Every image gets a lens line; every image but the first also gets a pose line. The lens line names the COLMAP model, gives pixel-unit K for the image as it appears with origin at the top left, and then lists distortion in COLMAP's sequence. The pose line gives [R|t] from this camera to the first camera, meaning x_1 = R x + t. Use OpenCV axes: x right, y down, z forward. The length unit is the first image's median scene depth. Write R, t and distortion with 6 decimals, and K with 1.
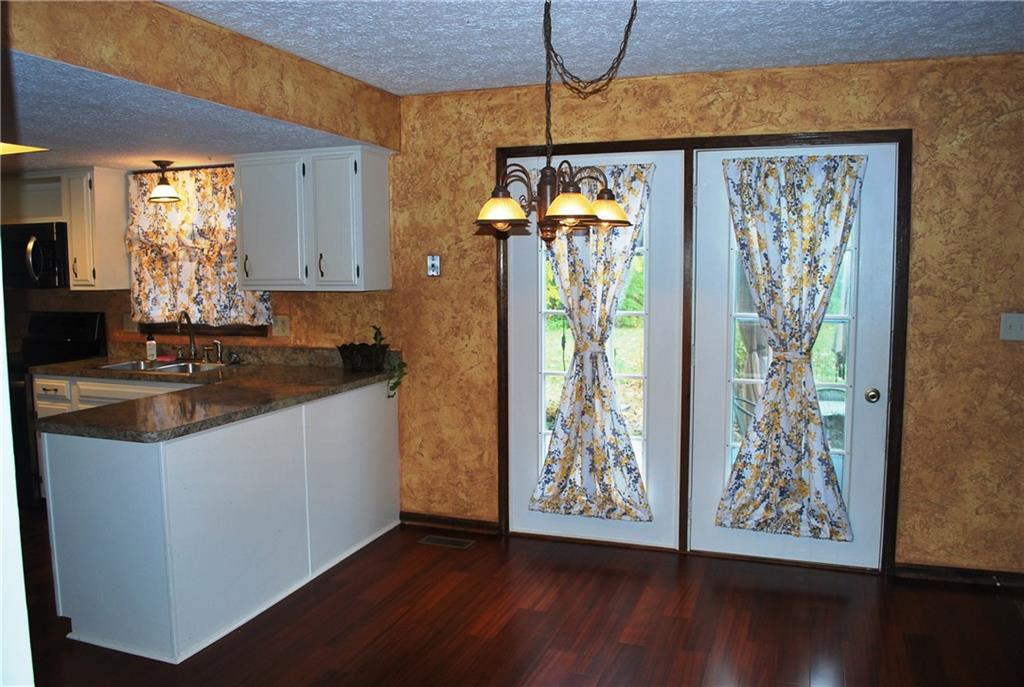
lens RADIAL K [[806.7, 0, 518.4], [0, 806.7, 345.1], [0, 0, 1]] dist [-0.083880, 0.014538]
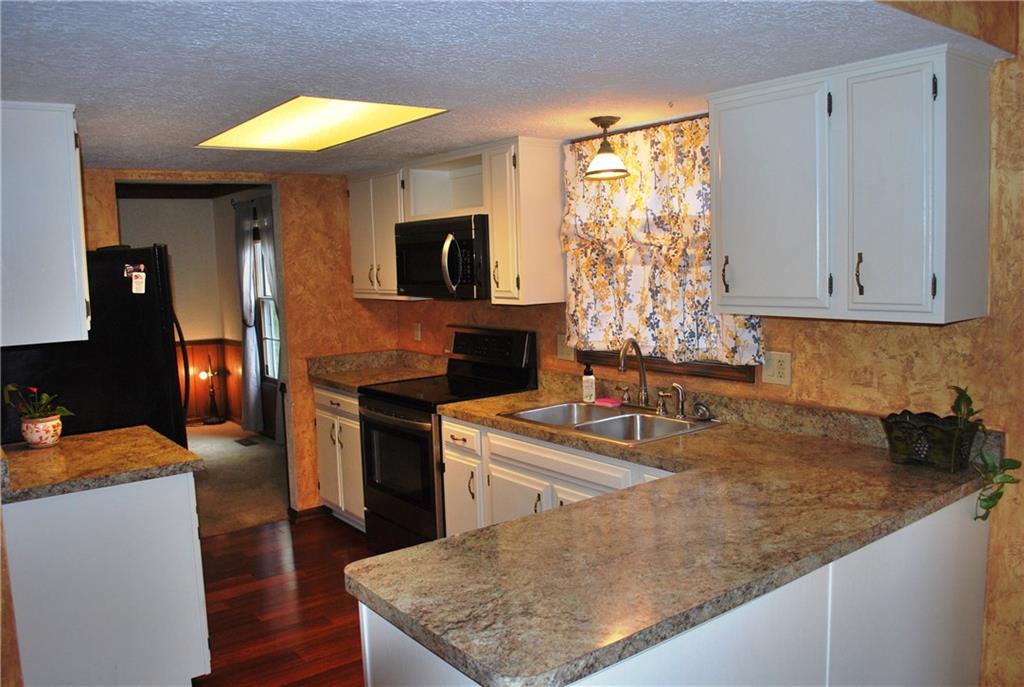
lens RADIAL K [[806.7, 0, 517.4], [0, 806.7, 347.2], [0, 0, 1]] dist [-0.083880, 0.014538]
pose [[0.842255, 0.037181, -0.537795, -0.148282], [-0.025650, 0.999253, 0.028914, -0.058979], [0.538469, -0.010559, 0.842579, 0.410795]]
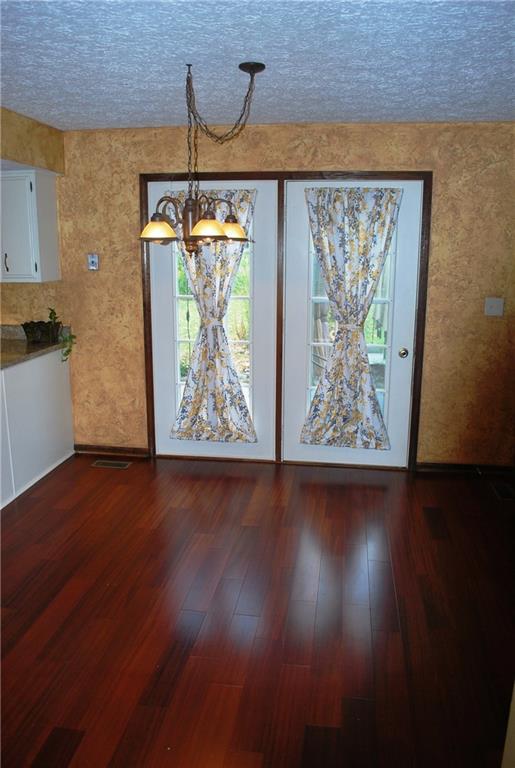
lens RADIAL K [[605.0, 0, 261.1], [0, 605.0, 379.6], [0, 0, 1]] dist [-0.083880, 0.014538]
pose [[0.979560, -0.032769, 0.198467, -0.037411], [0.009851, 0.993273, 0.115377, -0.017741], [-0.200913, -0.111063, 0.973293, -0.047684]]
